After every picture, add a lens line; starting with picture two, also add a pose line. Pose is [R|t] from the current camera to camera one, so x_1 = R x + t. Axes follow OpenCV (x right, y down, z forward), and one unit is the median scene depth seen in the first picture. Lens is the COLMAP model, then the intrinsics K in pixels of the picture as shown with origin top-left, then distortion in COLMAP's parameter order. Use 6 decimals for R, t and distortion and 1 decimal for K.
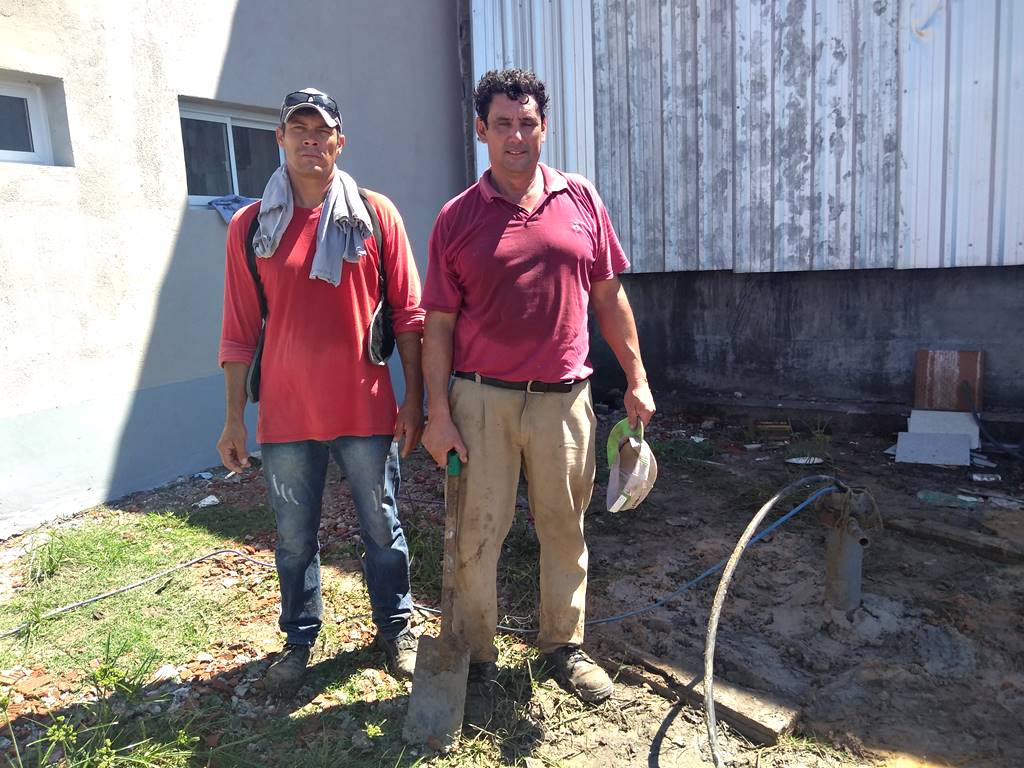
lens RADIAL K [[808.7, 0, 512.0], [0, 808.7, 384.0], [0, 0, 1]] dist [0.038728, -0.061181]
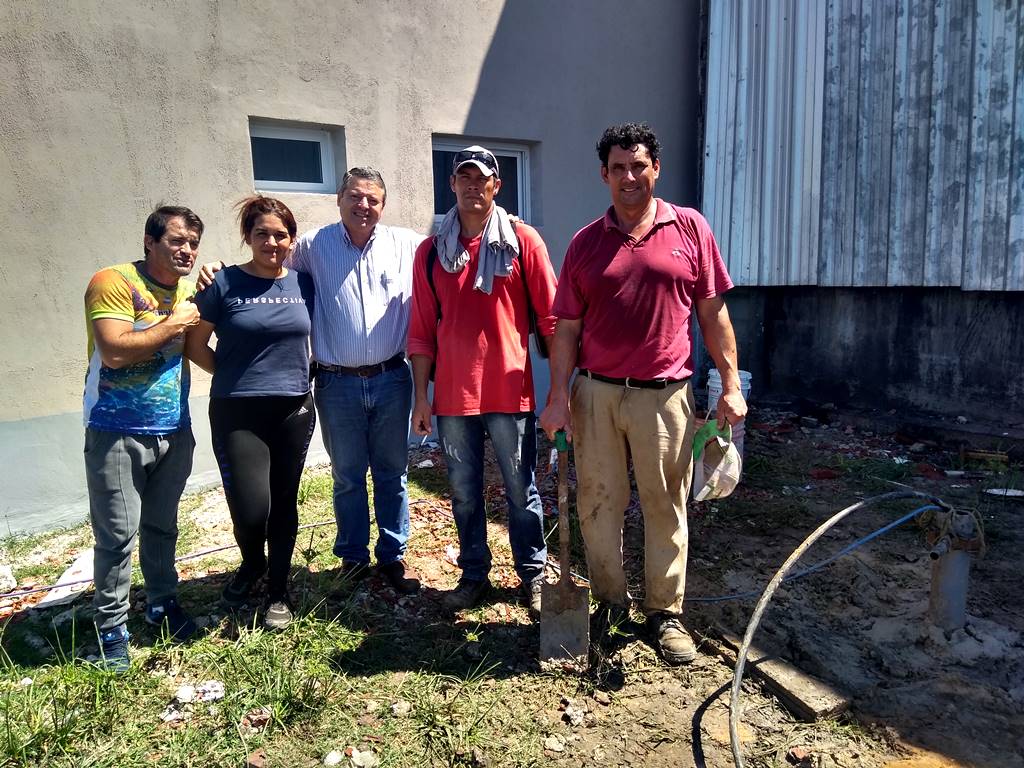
lens RADIAL K [[832.6, 0, 509.5], [0, 832.6, 362.8], [0, 0, 1]] dist [0.082978, -0.119527]
pose [[0.933178, 0.063999, -0.353671, 0.163218], [-0.074247, 0.997120, -0.015469, 0.002322], [0.351663, 0.040694, 0.935242, -0.123876]]
